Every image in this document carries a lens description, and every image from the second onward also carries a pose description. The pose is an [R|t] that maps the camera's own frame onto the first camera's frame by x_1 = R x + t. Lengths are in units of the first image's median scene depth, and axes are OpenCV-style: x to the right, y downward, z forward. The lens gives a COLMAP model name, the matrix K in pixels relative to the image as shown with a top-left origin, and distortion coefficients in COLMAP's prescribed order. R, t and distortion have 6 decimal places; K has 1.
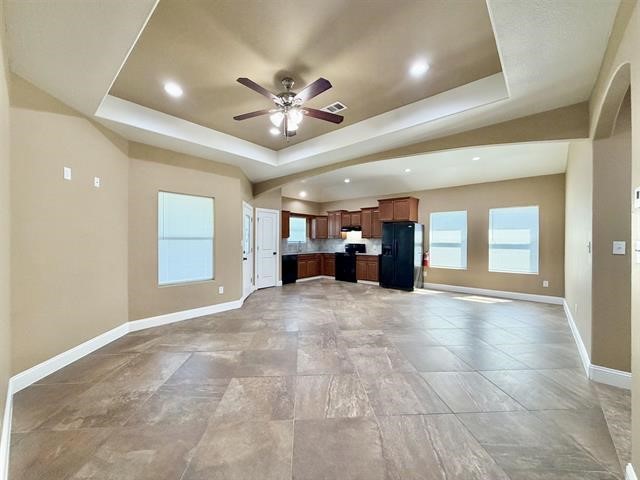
lens RADIAL K [[255.7, 0, 318.6], [0, 255.7, 240.7], [0, 0, 1]] dist [-0.000292, -0.000119]
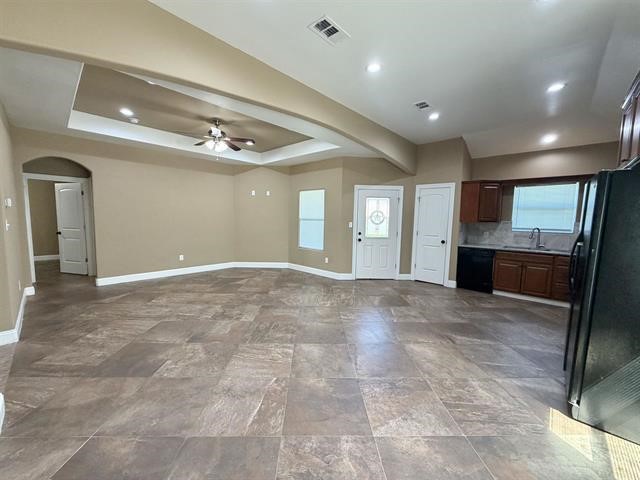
lens RADIAL K [[255.7, 0, 318.6], [0, 255.7, 240.7], [0, 0, 1]] dist [-0.000292, -0.000119]
pose [[-0.035663, 0.091263, -0.995188, 0.771950], [-0.021821, 0.995513, 0.092075, -0.019818], [0.999126, 0.024999, -0.033511, 0.865631]]
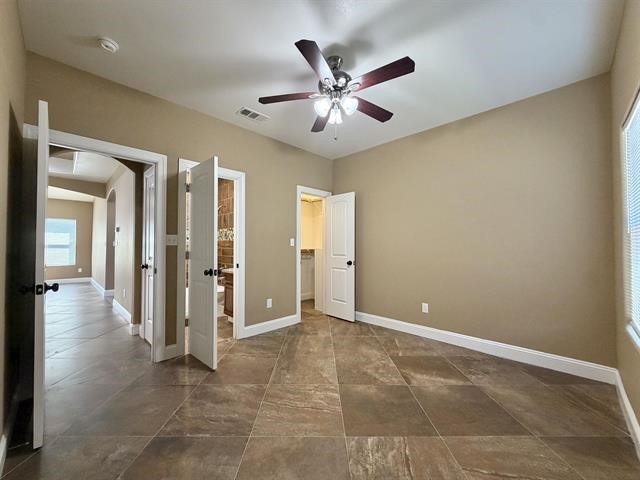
lens RADIAL K [[255.7, 0, 318.6], [0, 255.7, 240.7], [0, 0, 1]] dist [-0.000292, -0.000119]
pose [[0.062593, 0.011508, 0.997973, -0.575833], [-0.005143, 0.999924, -0.011208, -0.001778], [-0.998026, -0.004431, 0.062647, -0.546231]]
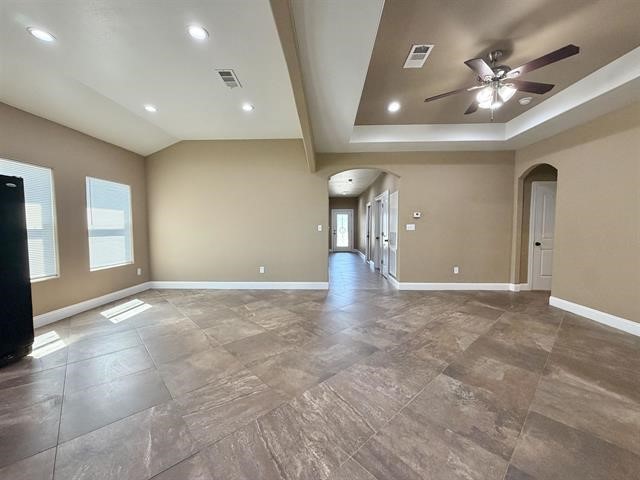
lens RADIAL K [[255.7, 0, 318.6], [0, 255.7, 240.7], [0, 0, 1]] dist [-0.000292, -0.000119]
pose [[-0.630765, -0.043853, 0.774734, -0.237521], [0.002343, 0.998290, 0.058414, 0.003094], [-0.775970, 0.038661, -0.629583, 1.074219]]
